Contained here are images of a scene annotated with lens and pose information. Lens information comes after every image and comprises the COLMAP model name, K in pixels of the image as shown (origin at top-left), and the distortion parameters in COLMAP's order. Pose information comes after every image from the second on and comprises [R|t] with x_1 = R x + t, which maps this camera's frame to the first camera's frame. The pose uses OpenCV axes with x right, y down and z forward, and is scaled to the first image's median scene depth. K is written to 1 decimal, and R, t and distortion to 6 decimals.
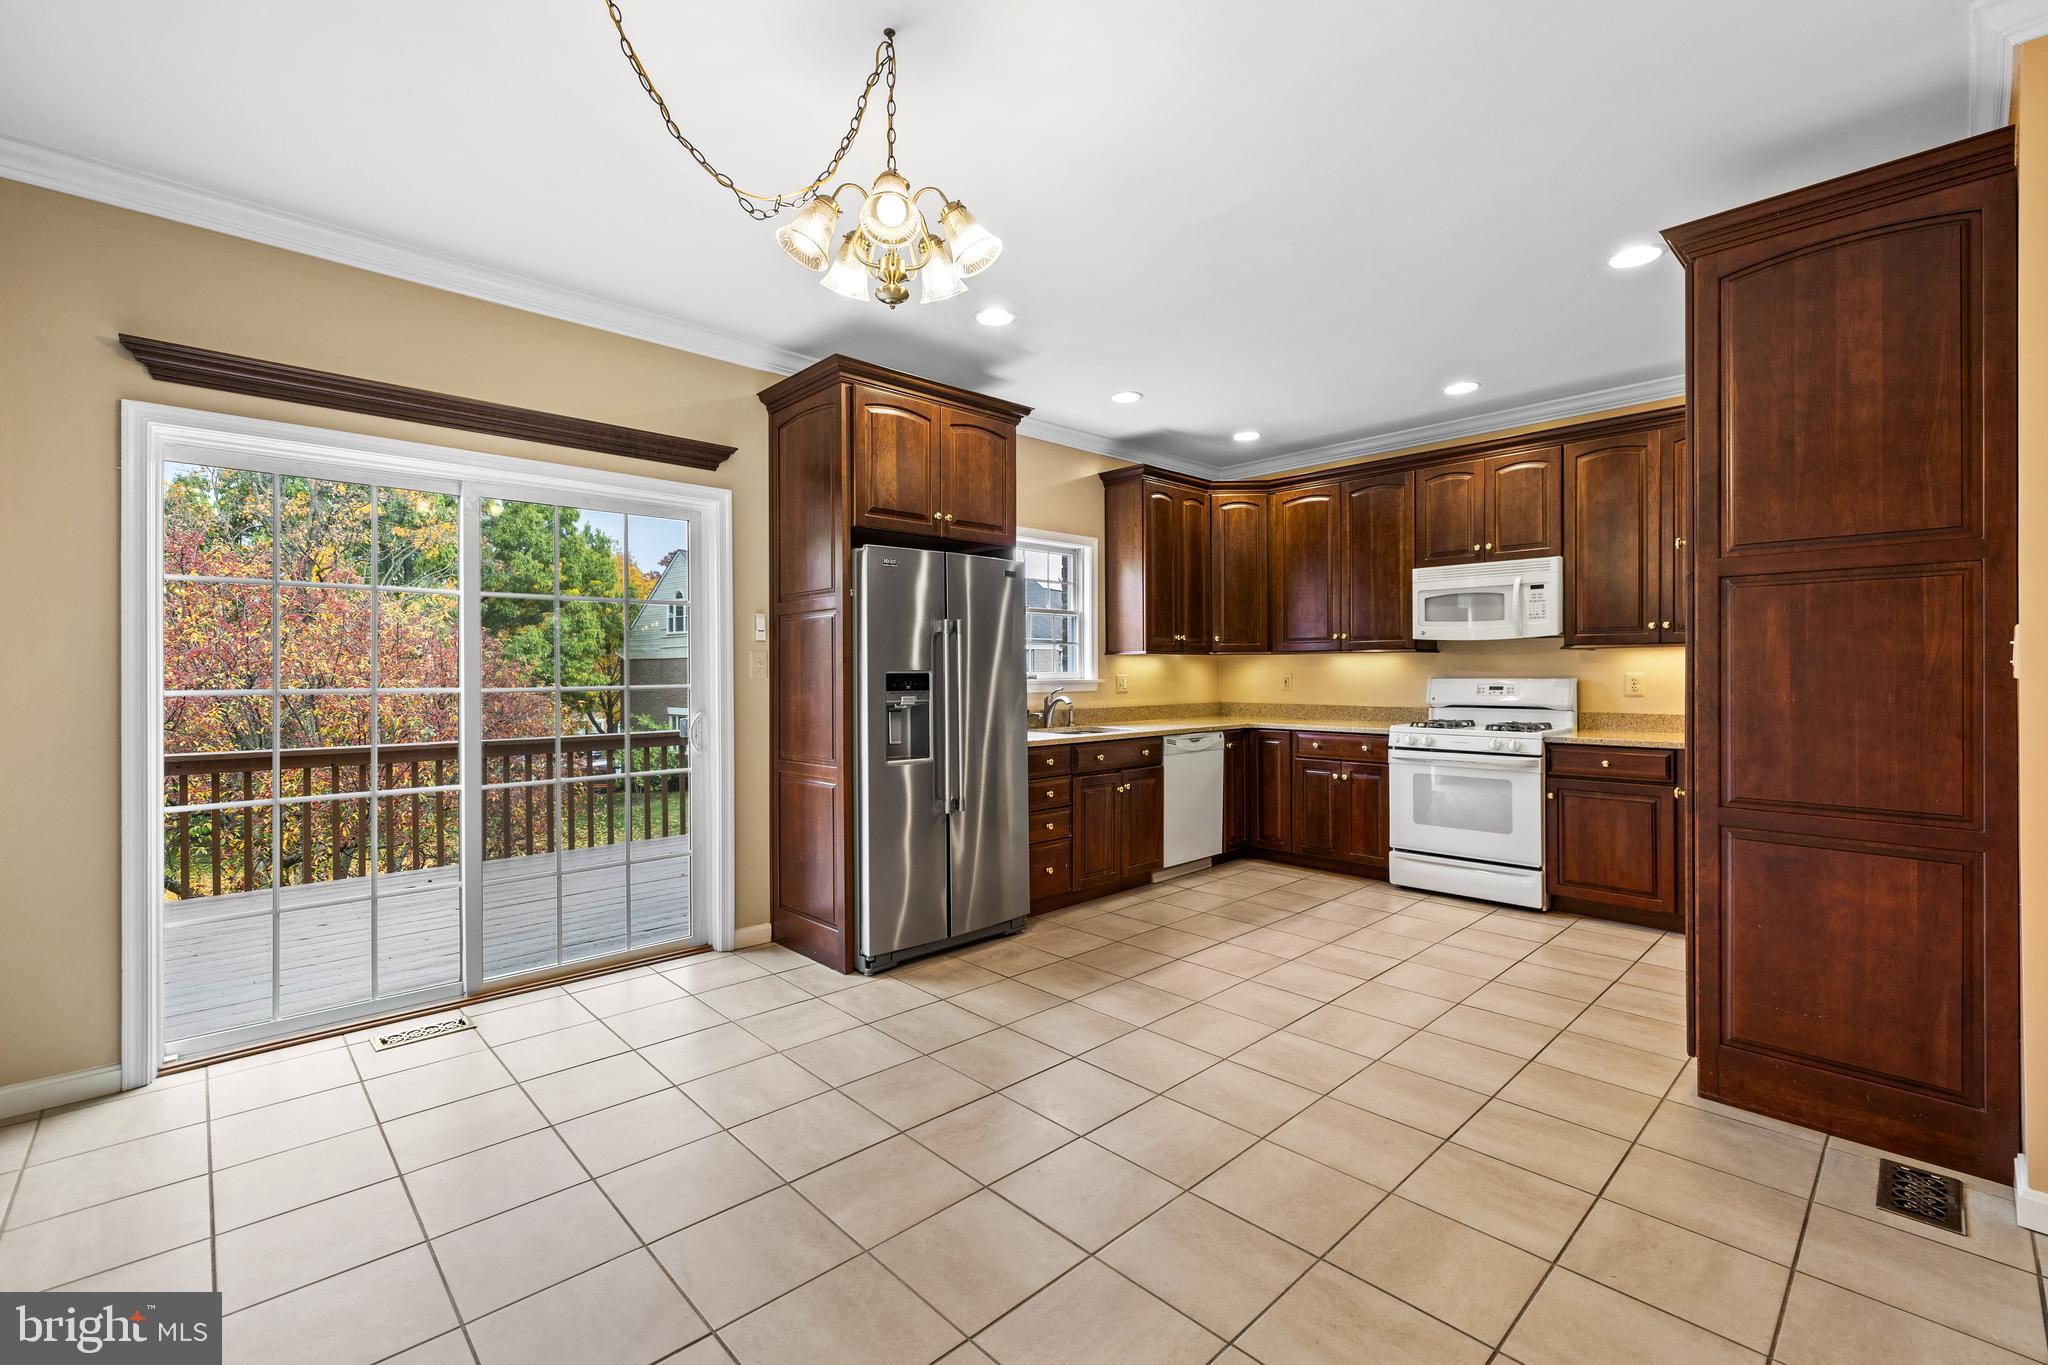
lens RADIAL K [[868.8, 0, 985.3], [0, 868.8, 671.3], [0, 0, 1]] dist [0.000979, -0.000342]
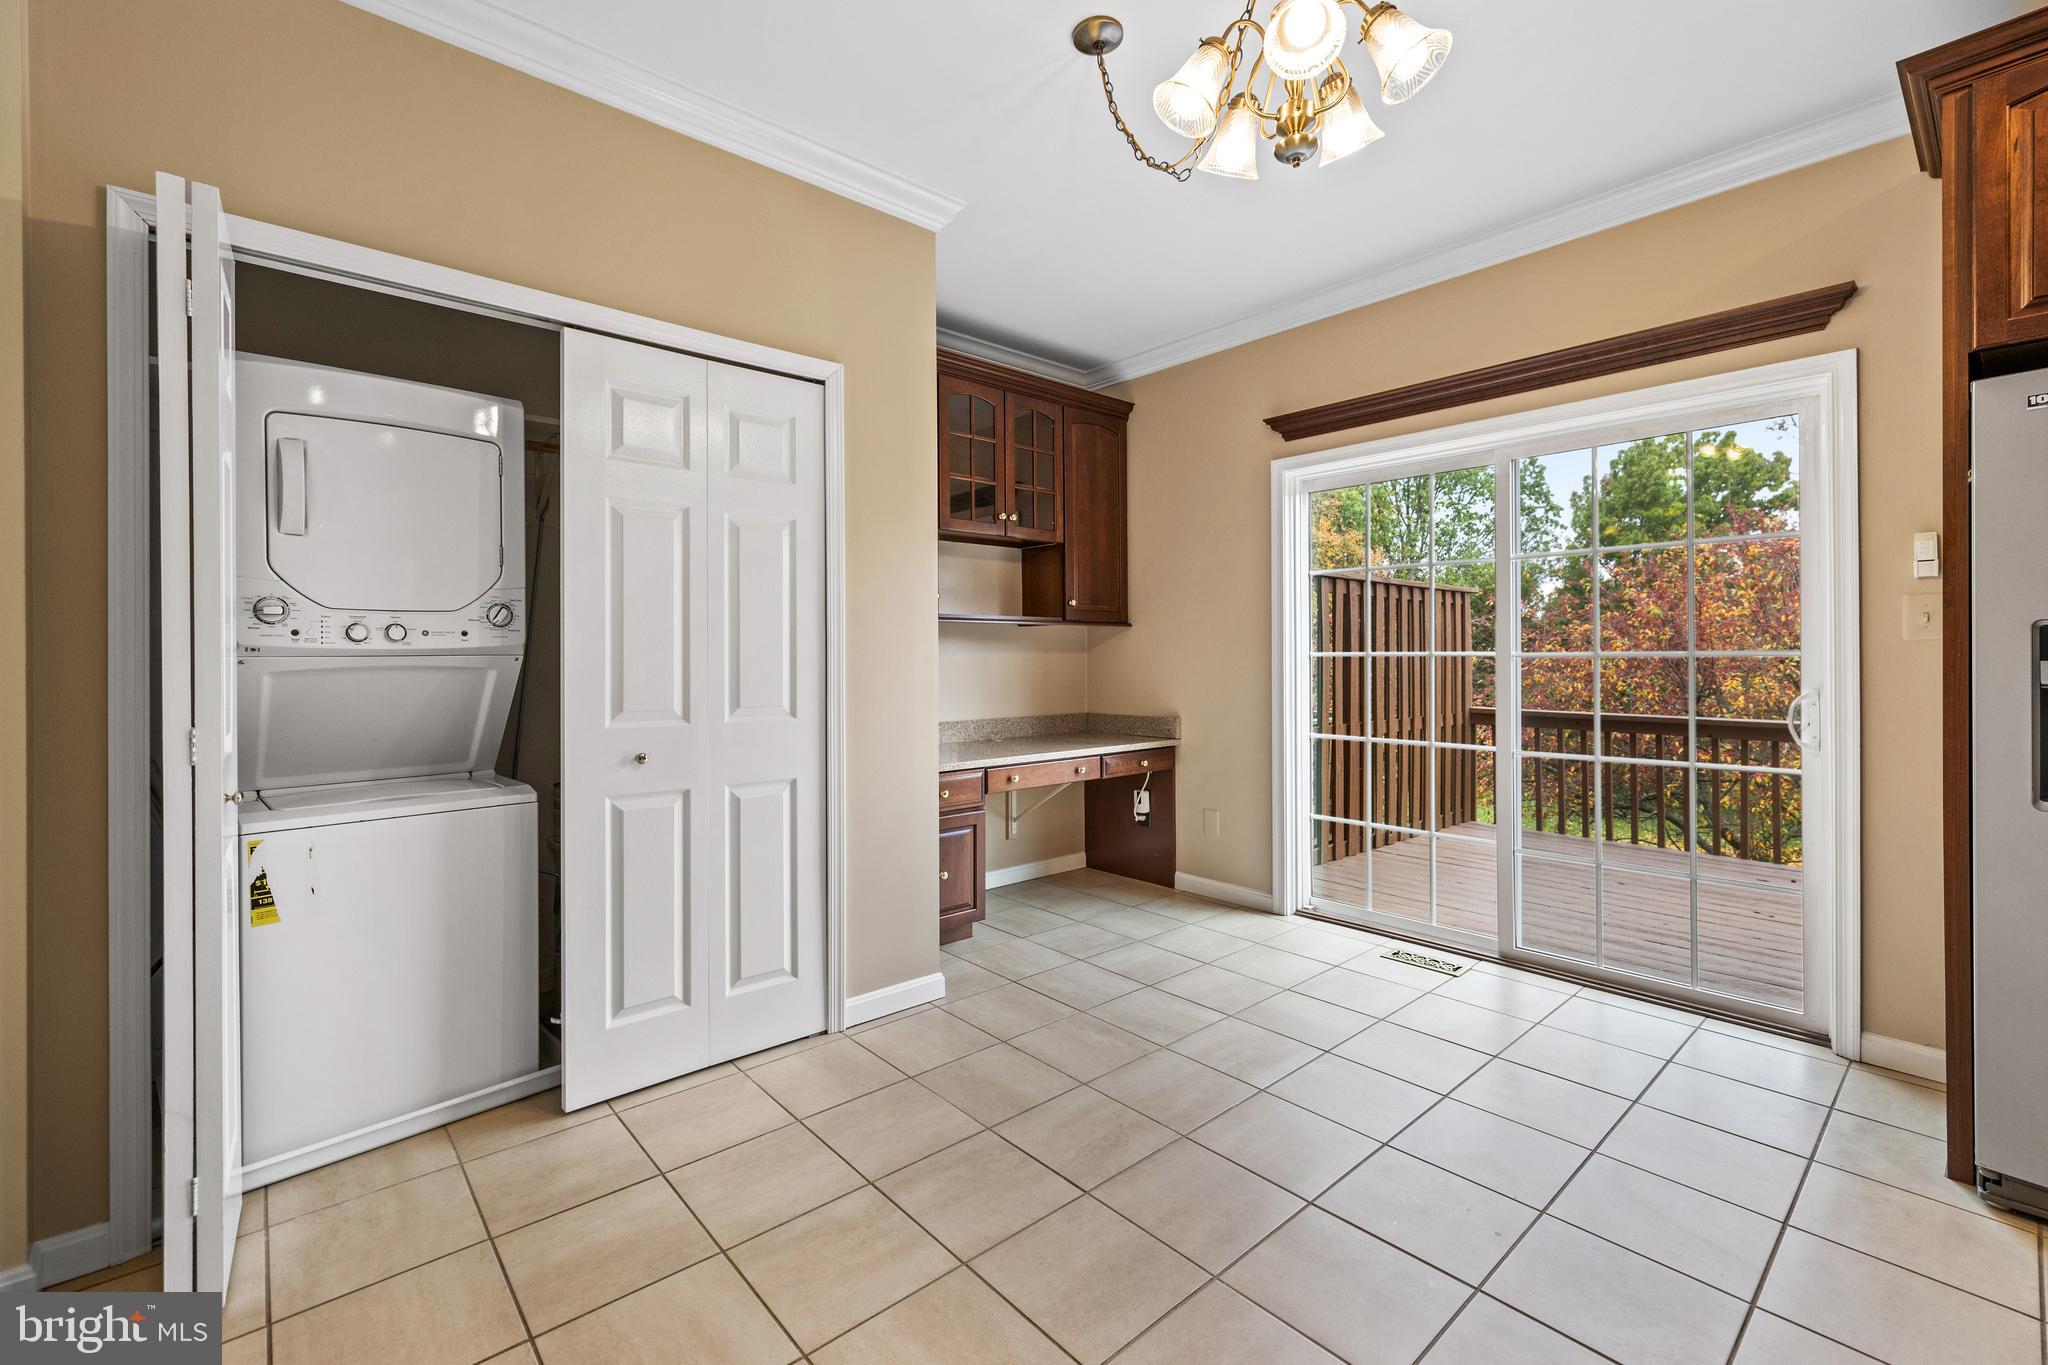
lens RADIAL K [[868.8, 0, 1016.3], [0, 868.8, 684.8], [0, 0, 1]] dist [0.000979, -0.000342]
pose [[-0.022761, 0.039551, -0.998958, 0.379105], [0.007598, 0.999195, 0.039387, 0.009842], [0.999712, -0.006693, -0.023043, 0.406238]]
